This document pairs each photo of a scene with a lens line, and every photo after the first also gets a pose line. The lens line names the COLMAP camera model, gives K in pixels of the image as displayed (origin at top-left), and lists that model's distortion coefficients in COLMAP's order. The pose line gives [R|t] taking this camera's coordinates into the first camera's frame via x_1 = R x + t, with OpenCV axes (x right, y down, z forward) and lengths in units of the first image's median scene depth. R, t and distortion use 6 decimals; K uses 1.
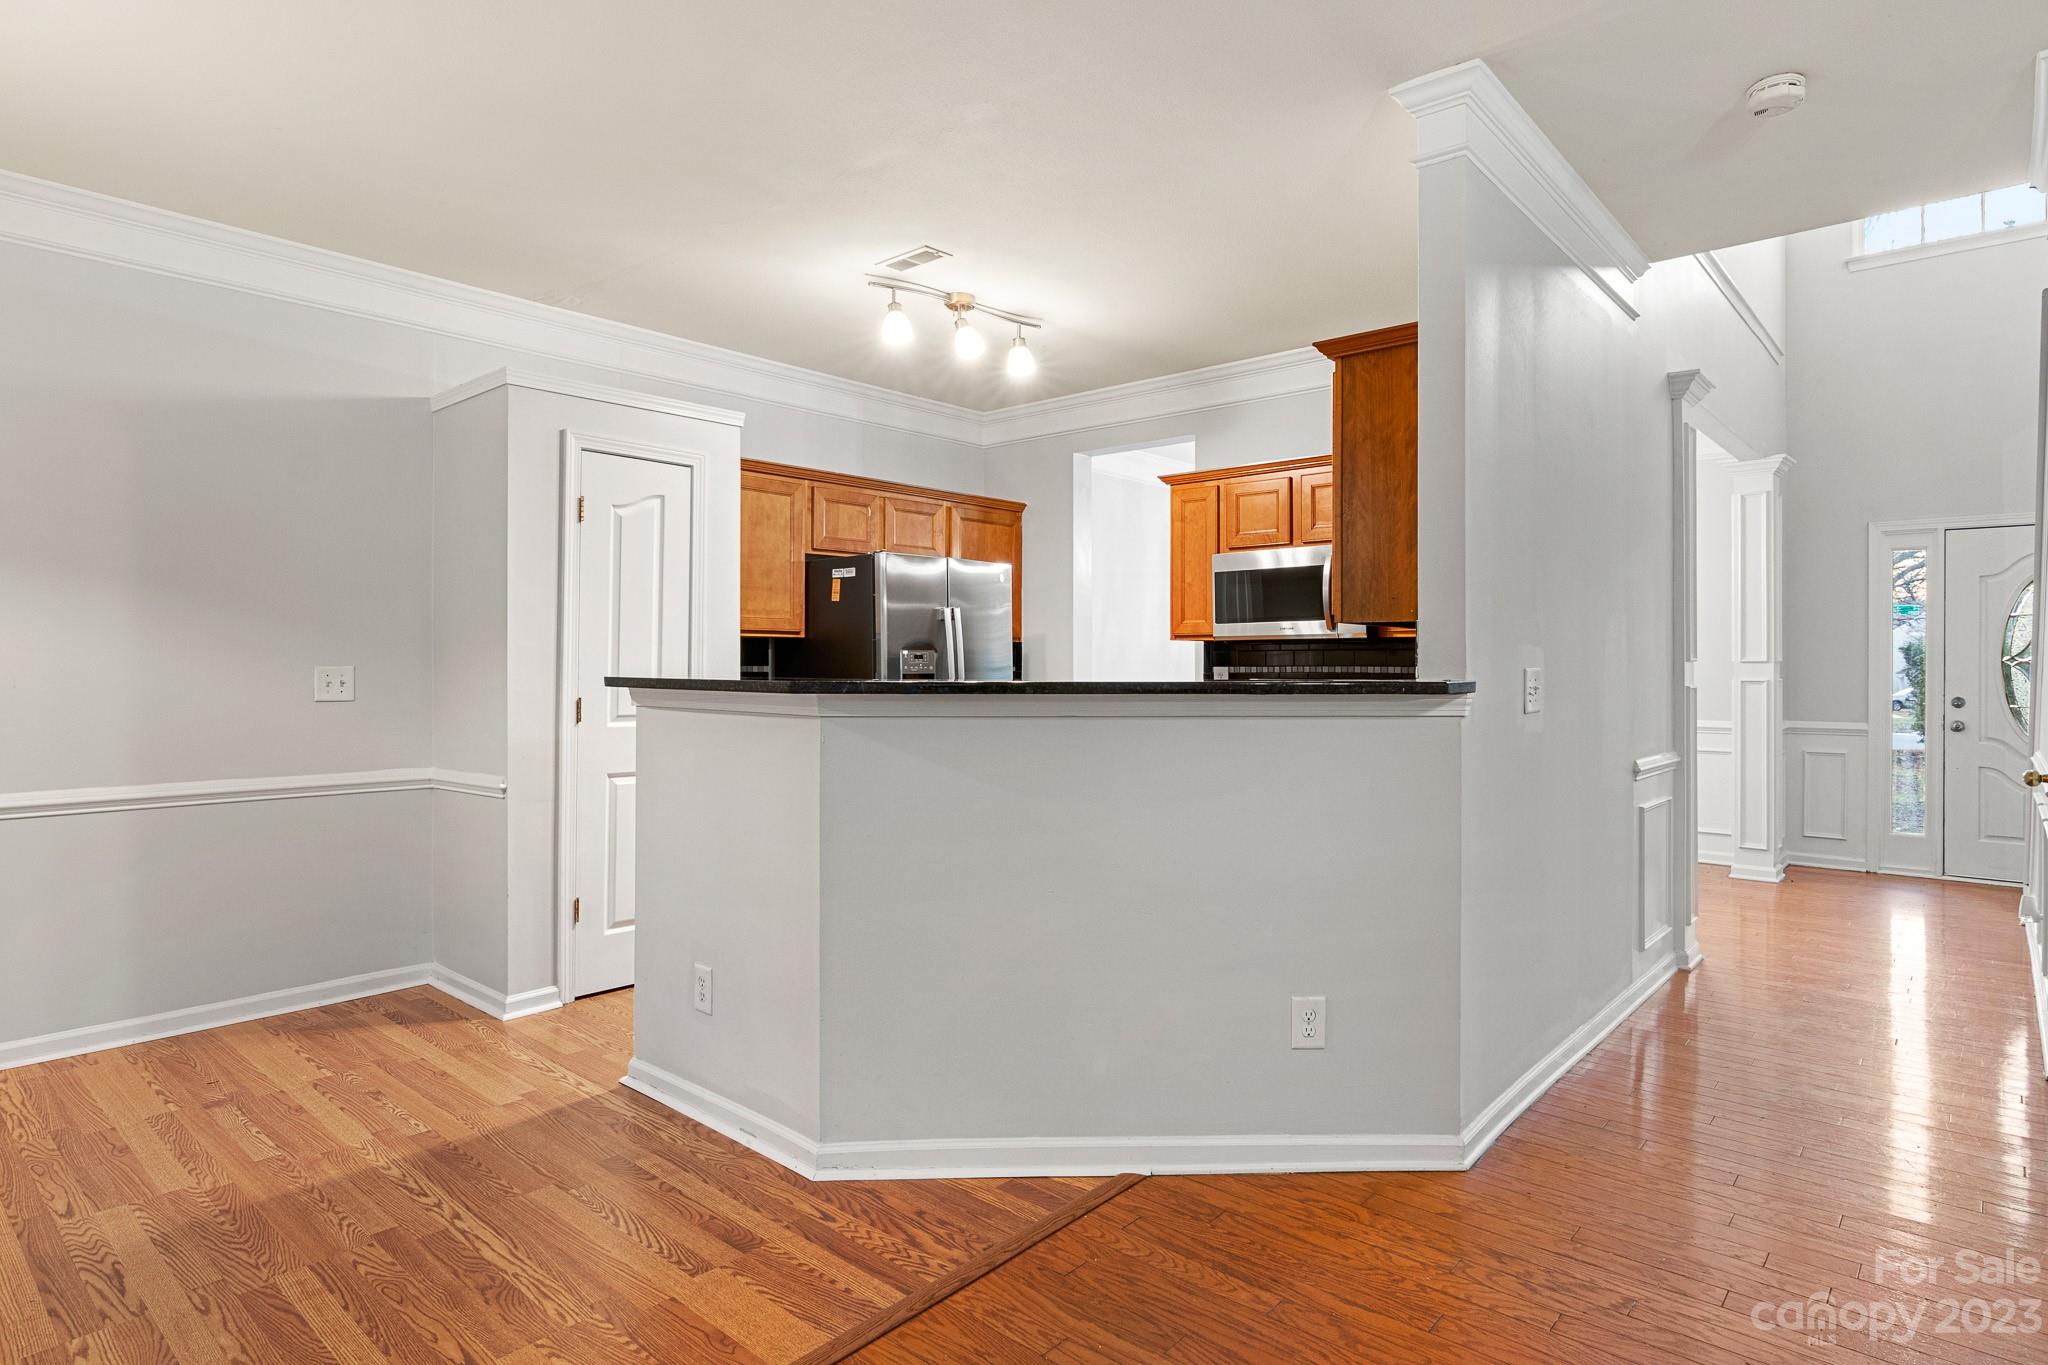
lens RADIAL K [[1105.6, 0, 1028.1], [0, 1105.6, 674.6], [0, 0, 1]] dist [-0.005990, 0.004345]
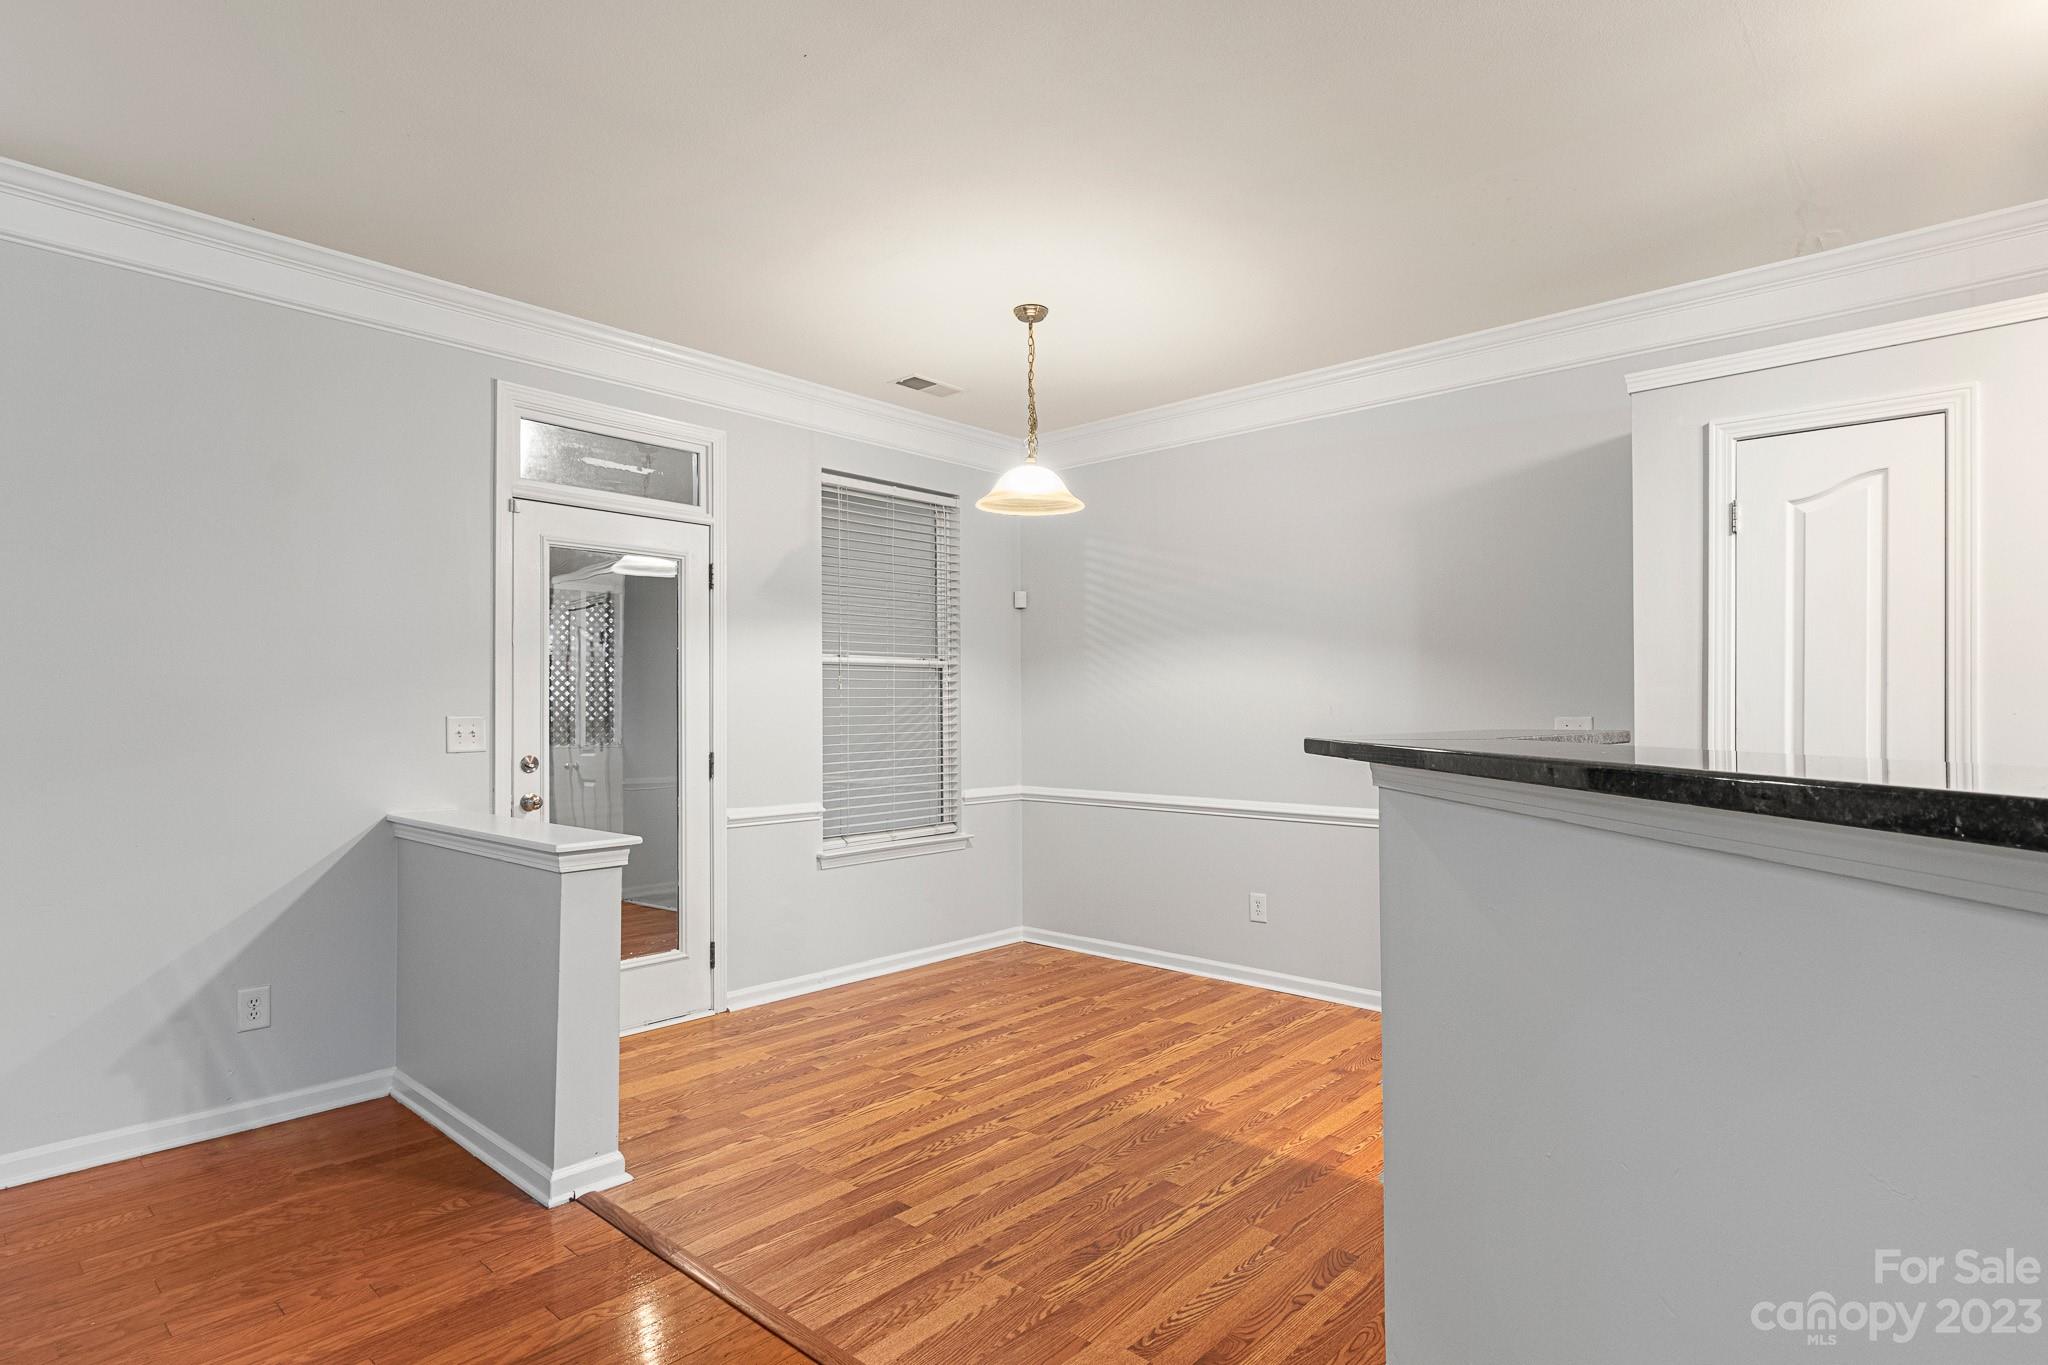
lens RADIAL K [[1064.4, 0, 1026.9], [0, 1064.4, 698.2], [0, 0, 1]] dist [-0.004458, 0.002121]
pose [[-0.007461, -0.013824, -0.999877, 0.512429], [-0.006976, 0.999881, -0.013772, -0.009617], [0.999948, 0.006872, -0.007557, 0.731205]]
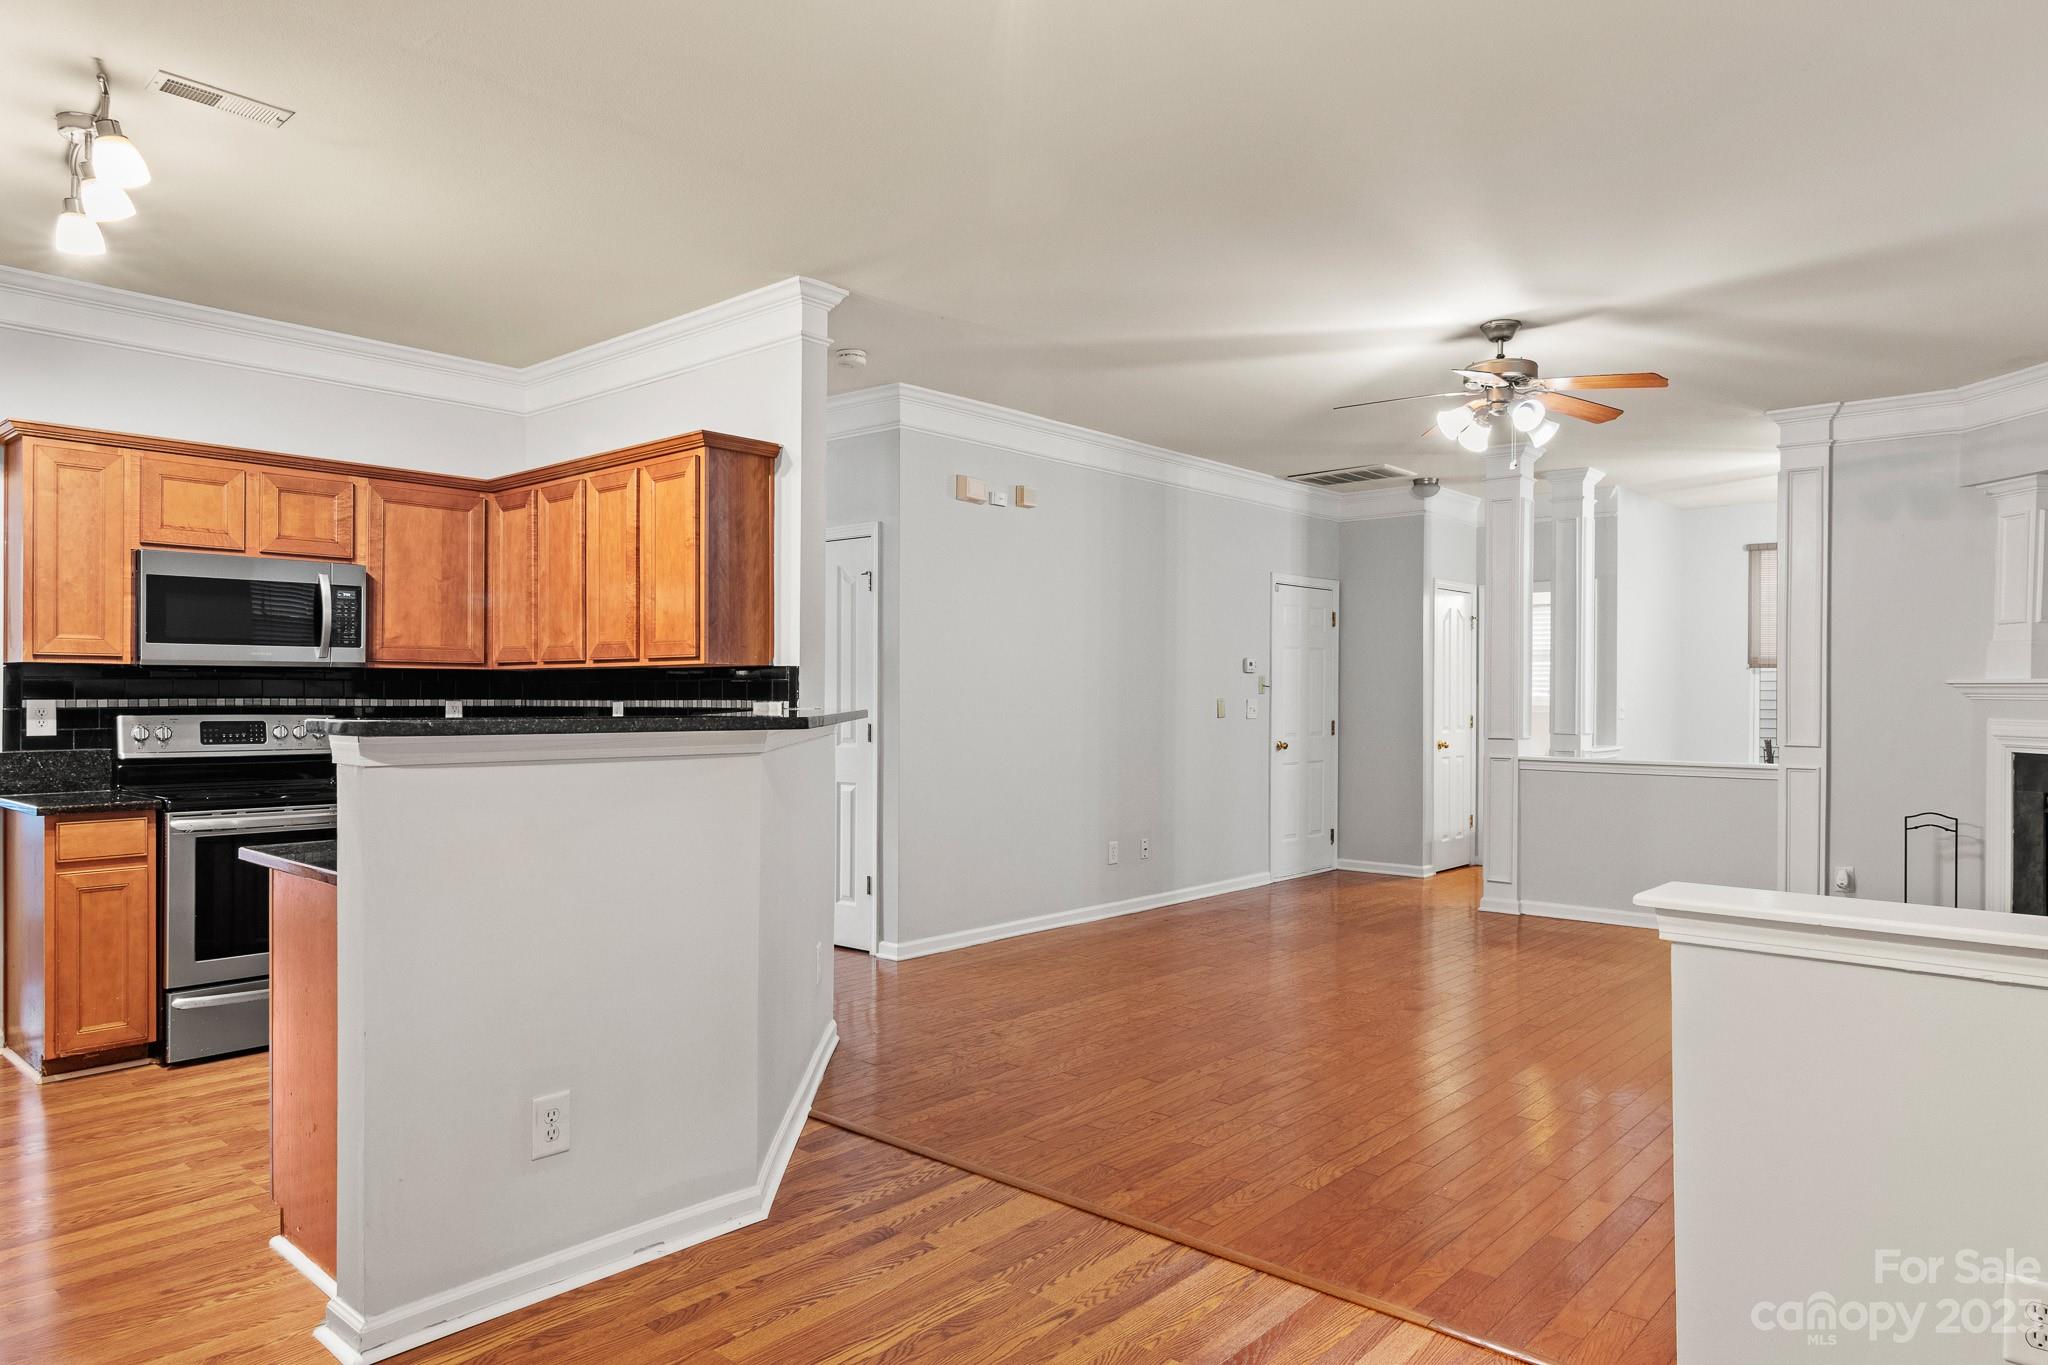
lens RADIAL K [[1280.2, 0, 1033.2], [0, 1280.2, 698.5], [0, 0, 1]] dist [-0.000361, 0.003107]
pose [[-0.006886, -0.004169, 0.999968, -1.284344], [0.006049, 0.999973, 0.004210, -0.014093], [-0.999958, 0.006078, -0.006861, 0.726737]]
